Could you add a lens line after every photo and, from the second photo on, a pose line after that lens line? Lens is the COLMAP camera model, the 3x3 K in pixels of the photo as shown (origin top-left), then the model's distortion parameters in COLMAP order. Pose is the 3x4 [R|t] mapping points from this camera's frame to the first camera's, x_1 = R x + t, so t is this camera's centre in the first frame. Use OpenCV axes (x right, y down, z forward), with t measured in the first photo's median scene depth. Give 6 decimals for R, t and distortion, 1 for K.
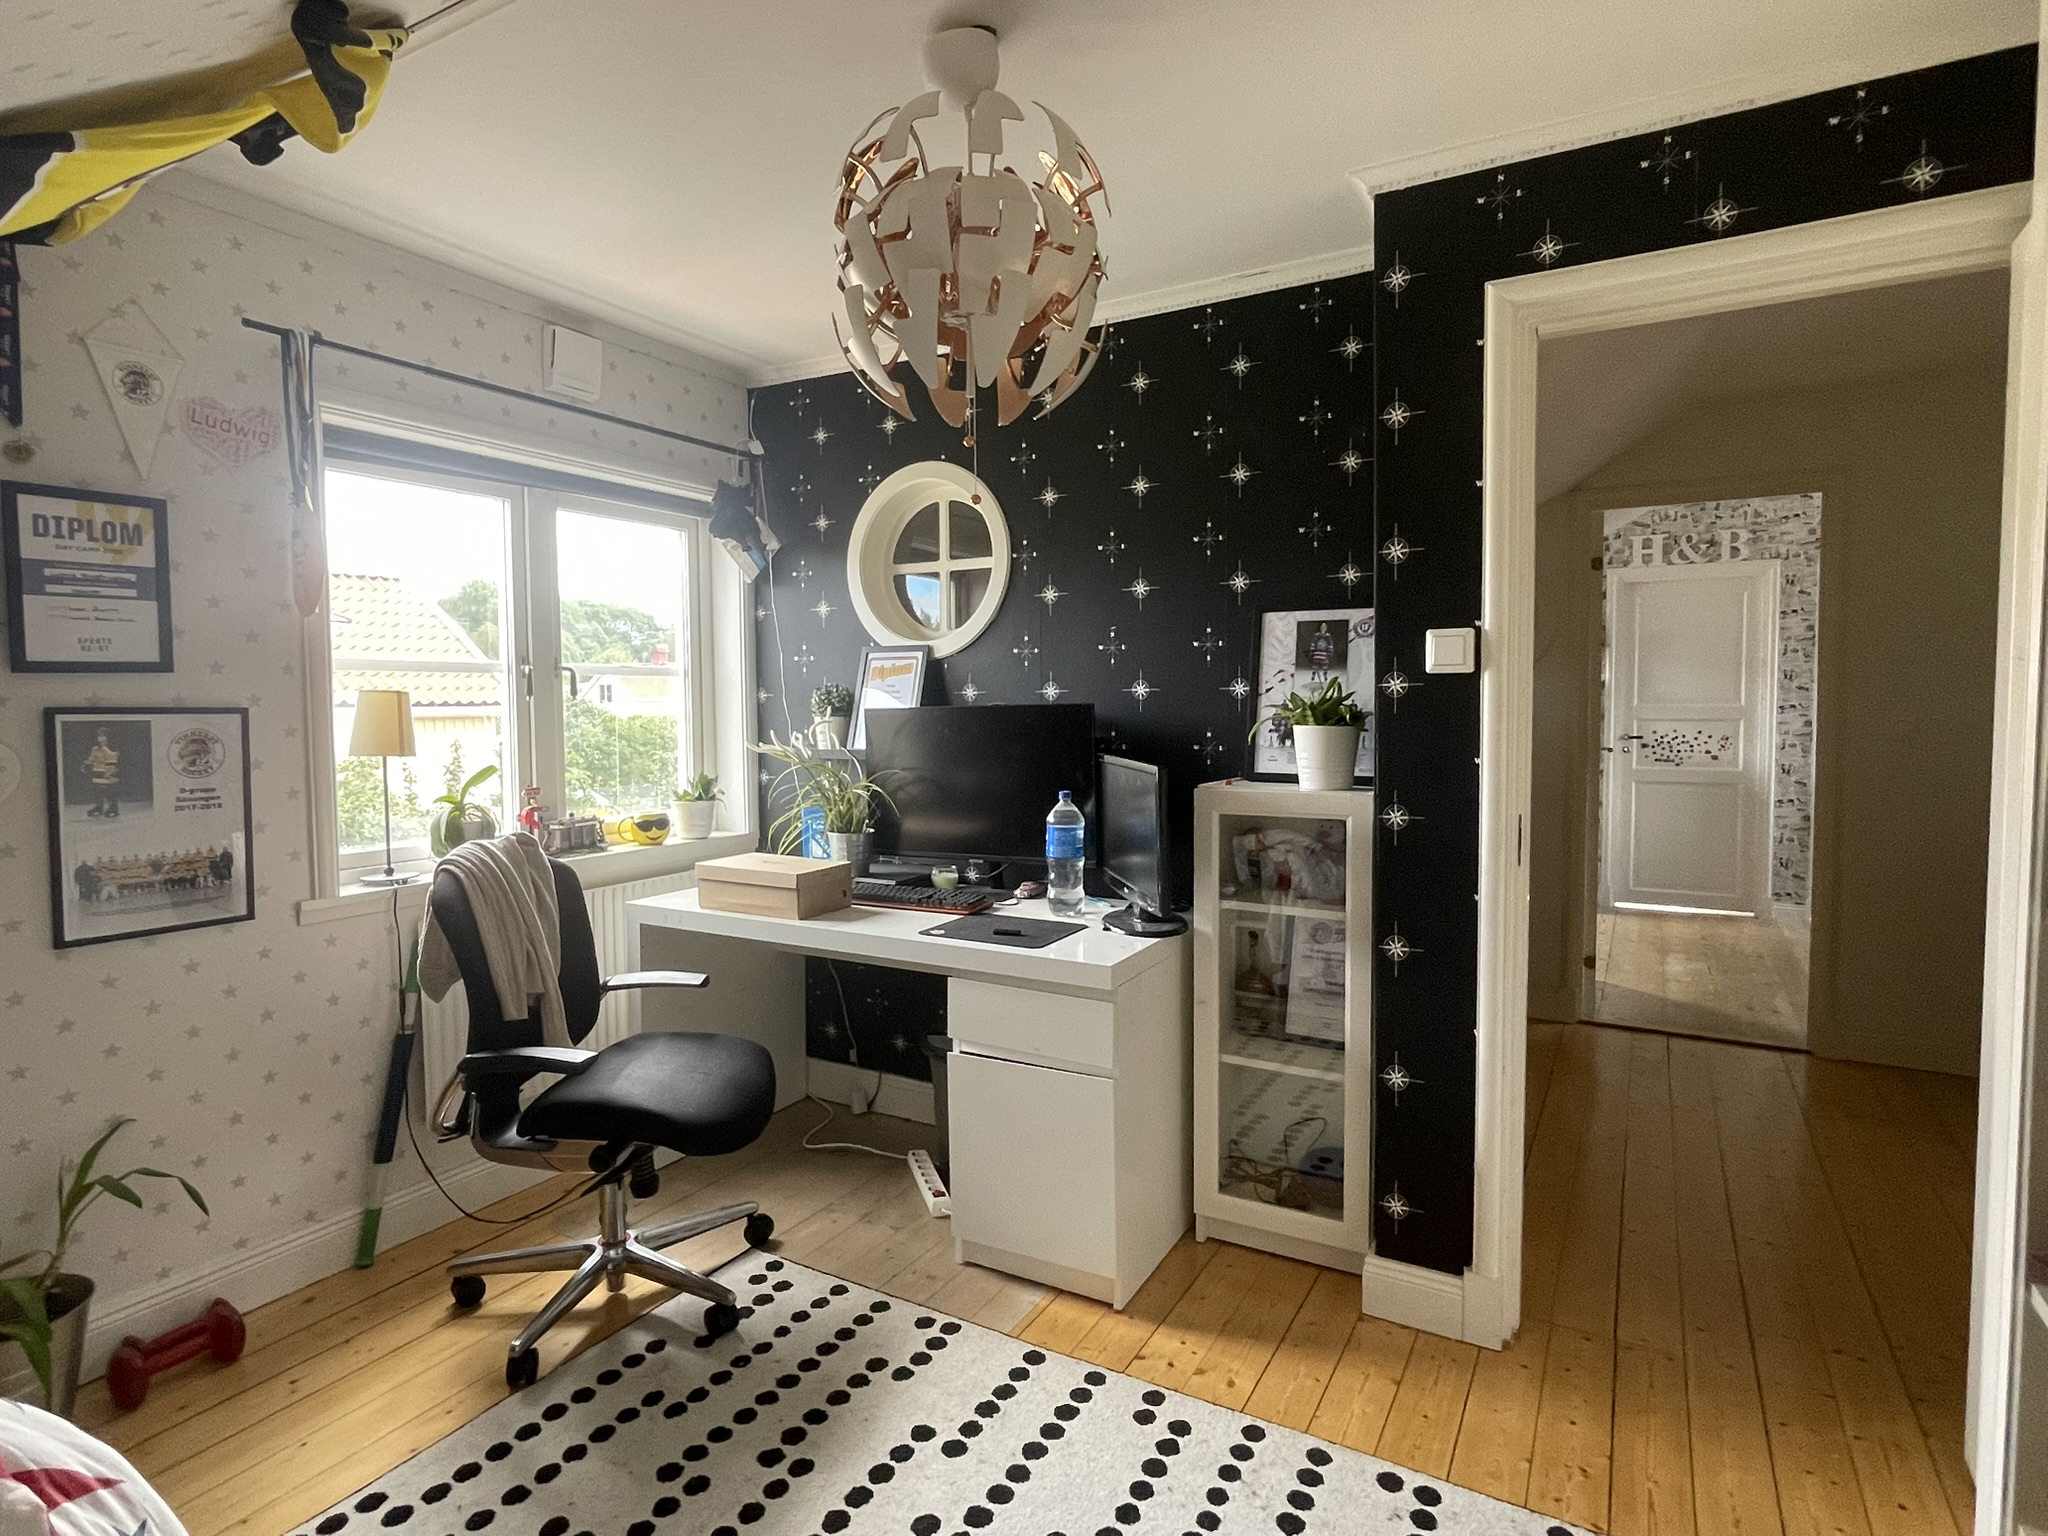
lens RADIAL K [[1092.0, 0, 1026.7], [0, 1092.0, 758.2], [0, 0, 1]] dist [-0.008477, -0.000623]
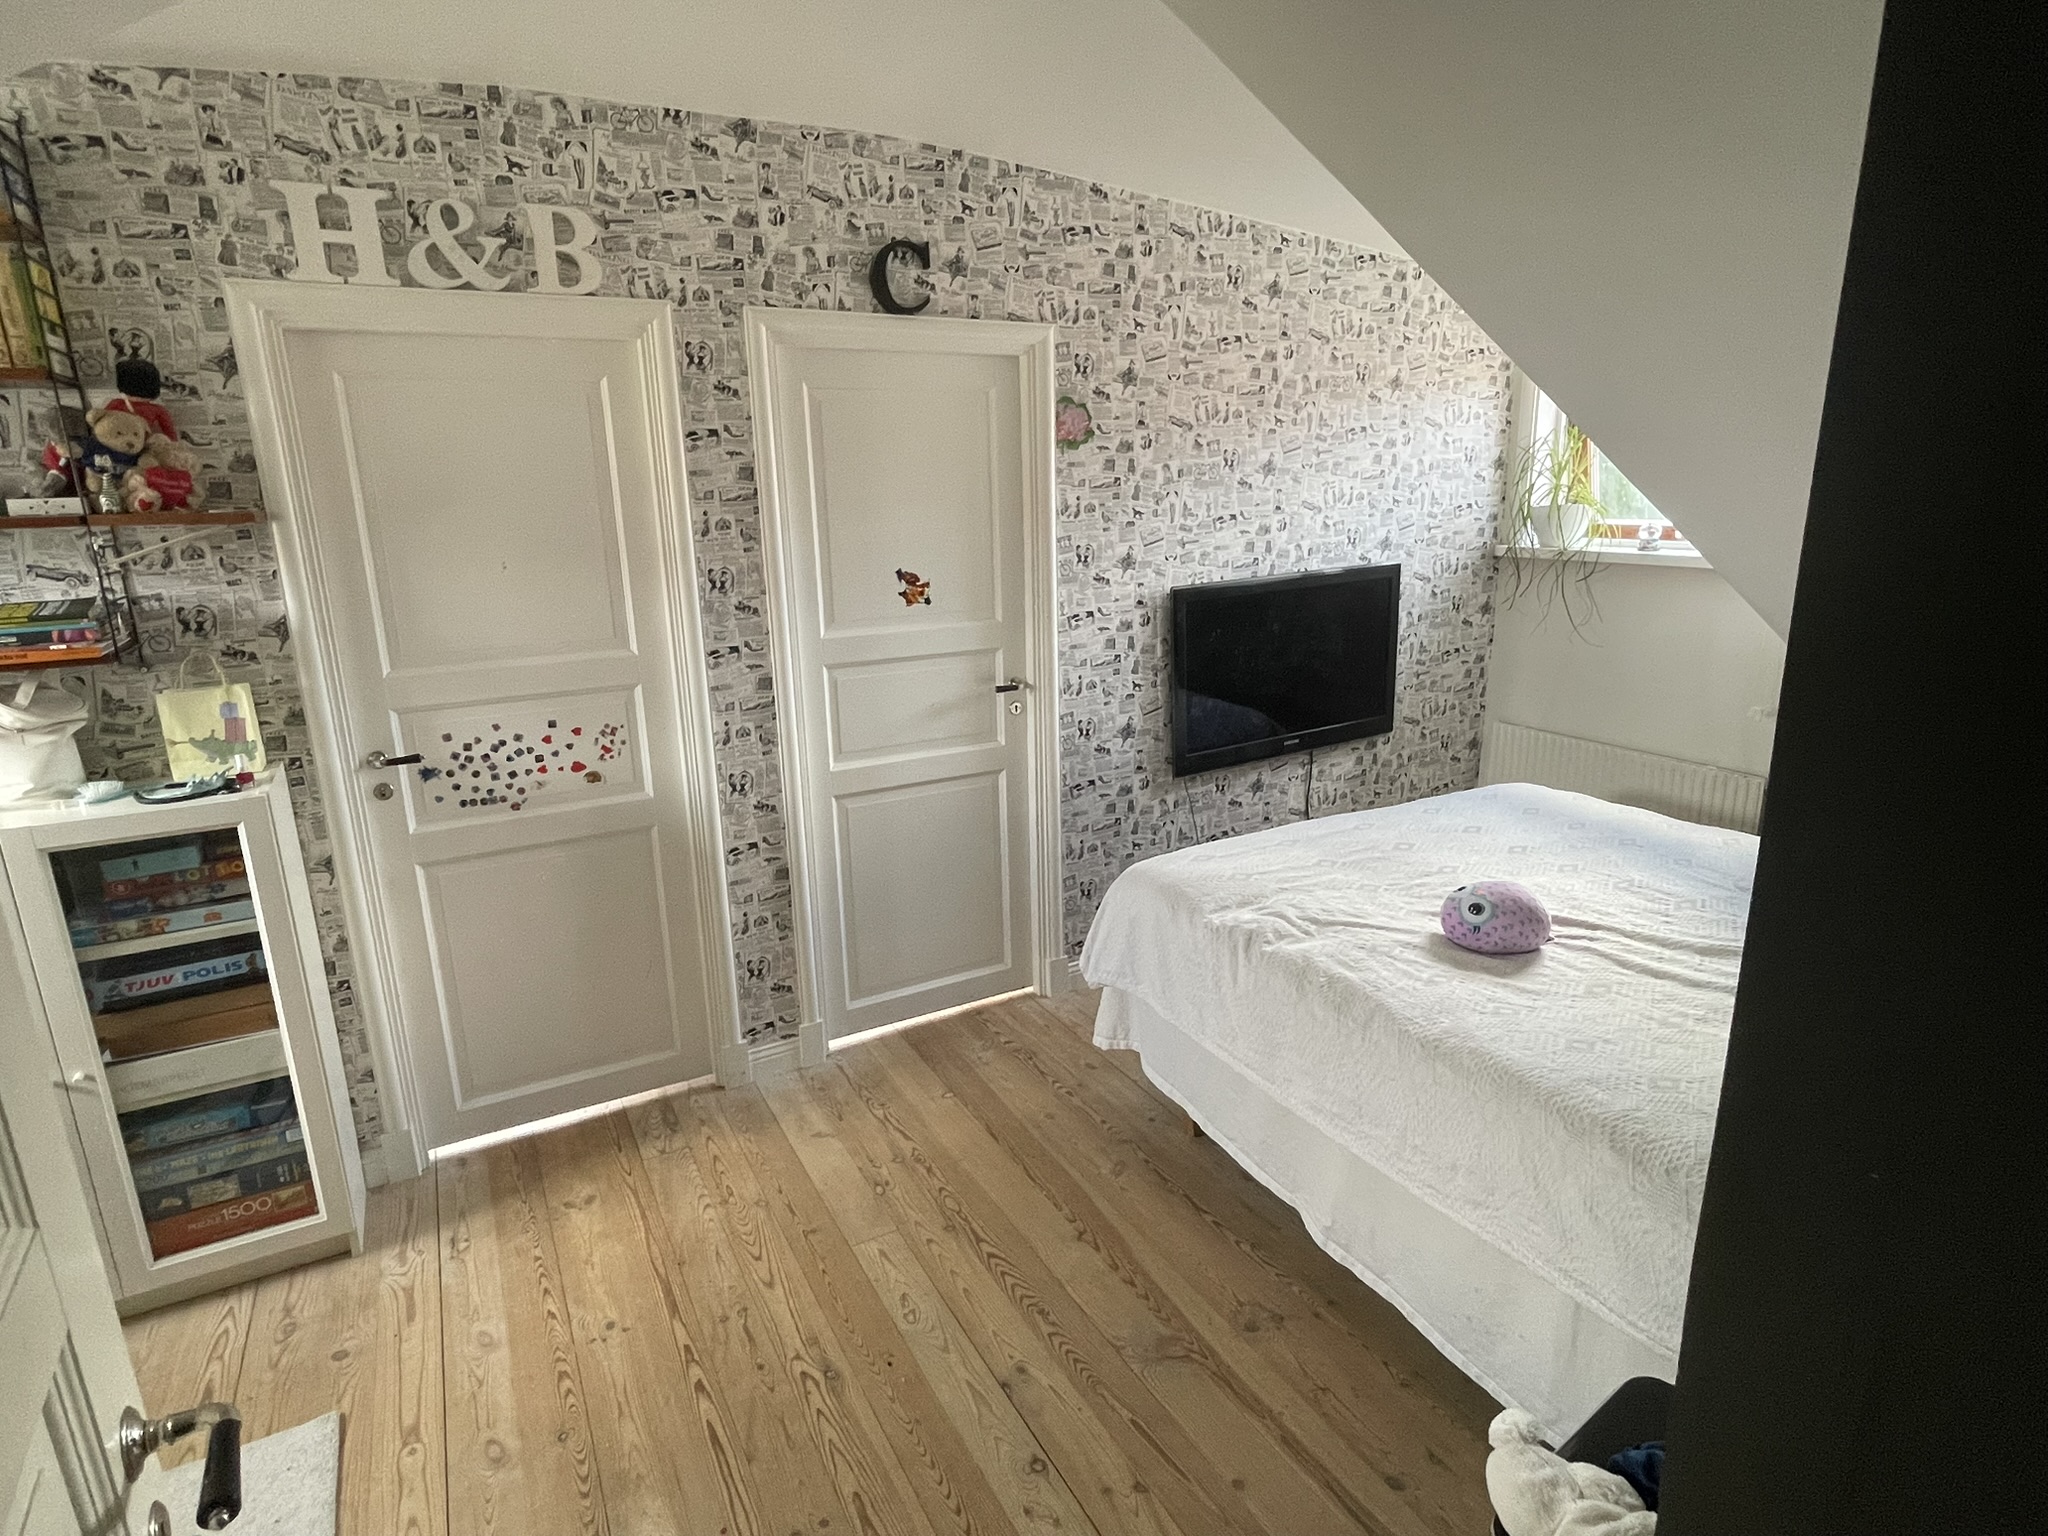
lens RADIAL K [[1092.0, 0, 1024.8], [0, 1092.0, 755.2], [0, 0, 1]] dist [-0.008477, -0.000623]
pose [[0.523809, -0.218293, 0.823391, 0.371406], [0.060992, 0.973738, 0.219351, -0.094244], [-0.849649, -0.064677, 0.523367, 0.635159]]
